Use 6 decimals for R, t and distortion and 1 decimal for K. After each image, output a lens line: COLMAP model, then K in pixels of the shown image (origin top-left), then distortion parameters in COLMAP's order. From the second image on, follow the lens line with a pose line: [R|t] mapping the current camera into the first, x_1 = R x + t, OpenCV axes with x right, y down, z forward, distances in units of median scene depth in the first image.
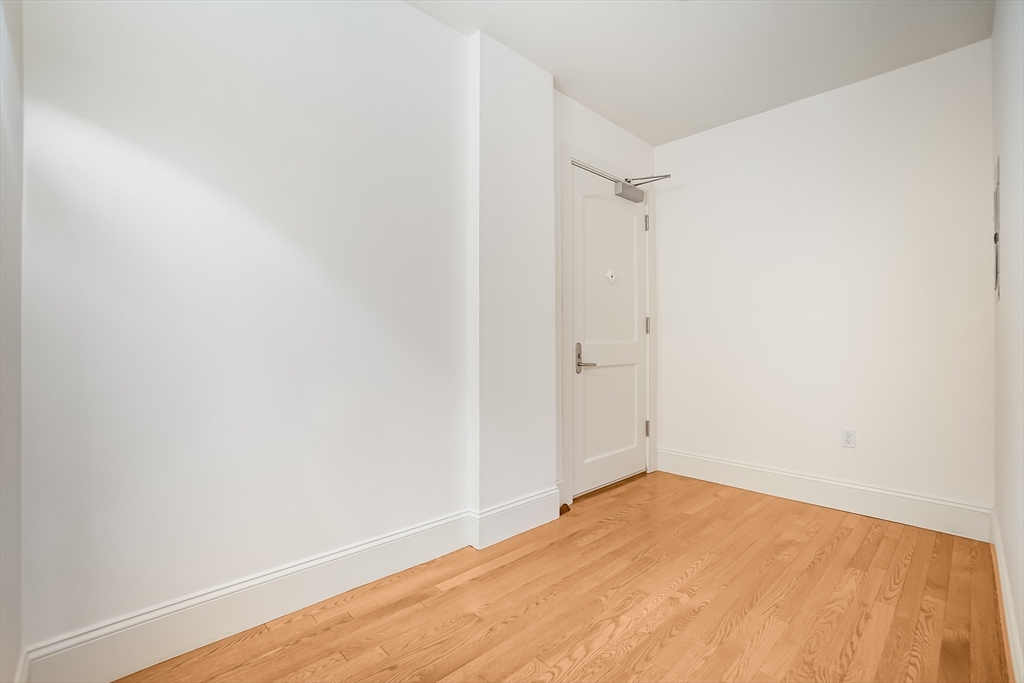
lens RADIAL K [[460.0, 0, 506.9], [0, 460.0, 342.1], [0, 0, 1]] dist [-0.036669, 0.010113]
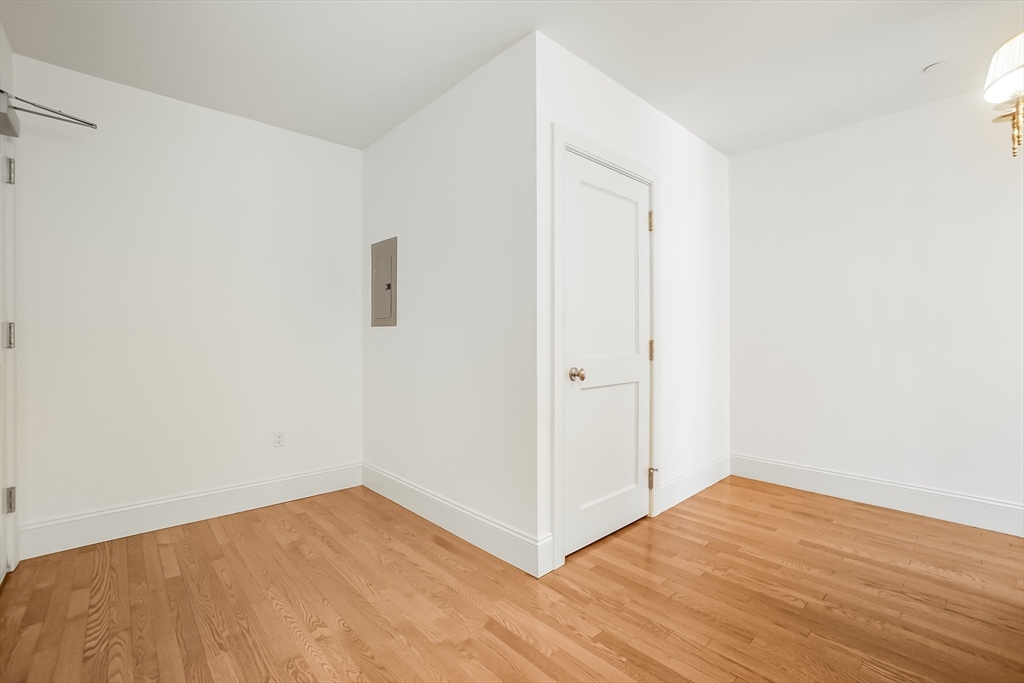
lens RADIAL K [[460.0, 0, 506.9], [0, 460.0, 339.8], [0, 0, 1]] dist [-0.036669, 0.010113]
pose [[0.008775, -0.003135, 0.999957, -0.436670], [0.005515, 0.999980, 0.003087, -0.041508], [-0.999946, 0.005488, 0.008792, 0.468601]]
